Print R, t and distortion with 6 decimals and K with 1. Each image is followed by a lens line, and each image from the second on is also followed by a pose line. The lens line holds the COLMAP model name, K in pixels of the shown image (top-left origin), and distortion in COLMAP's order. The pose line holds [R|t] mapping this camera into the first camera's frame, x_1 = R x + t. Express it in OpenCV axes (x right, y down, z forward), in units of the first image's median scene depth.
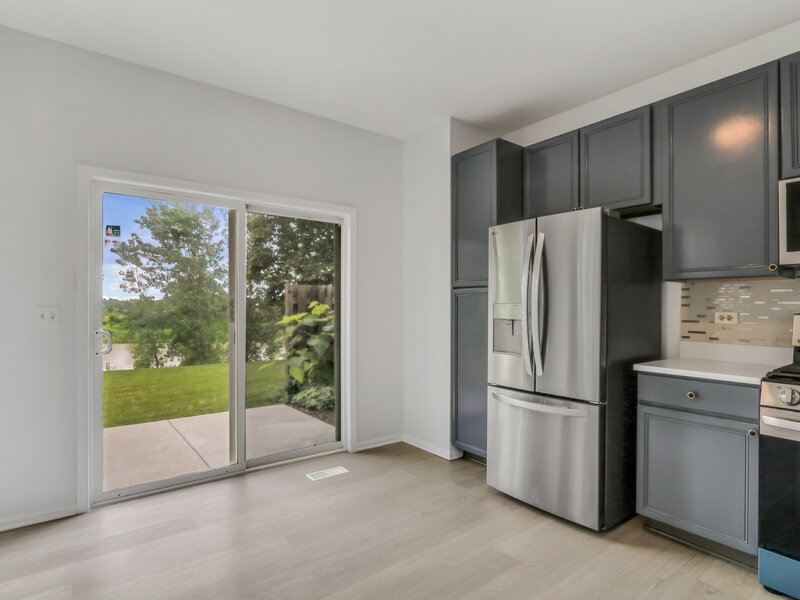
lens RADIAL K [[447.8, 0, 393.9], [0, 447.8, 300.0], [0, 0, 1]] dist [-0.005252, -0.003139]
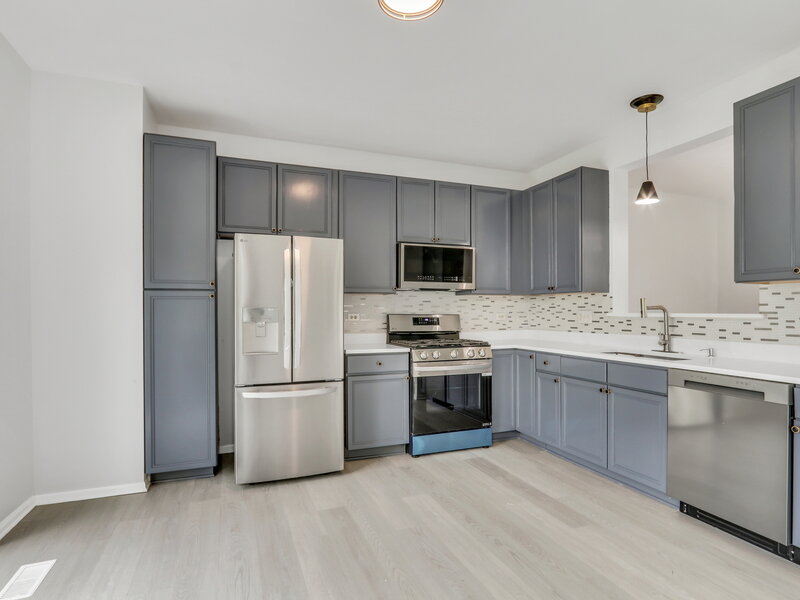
lens RADIAL K [[447.8, 0, 399.6], [0, 447.8, 307.6], [0, 0, 1]] dist [-0.005252, -0.003139]
pose [[0.245190, 0.003241, 0.969470, -0.783134], [-0.010485, 0.999945, -0.000691, 0.004745], [-0.969418, -0.009995, 0.245210, 0.439627]]
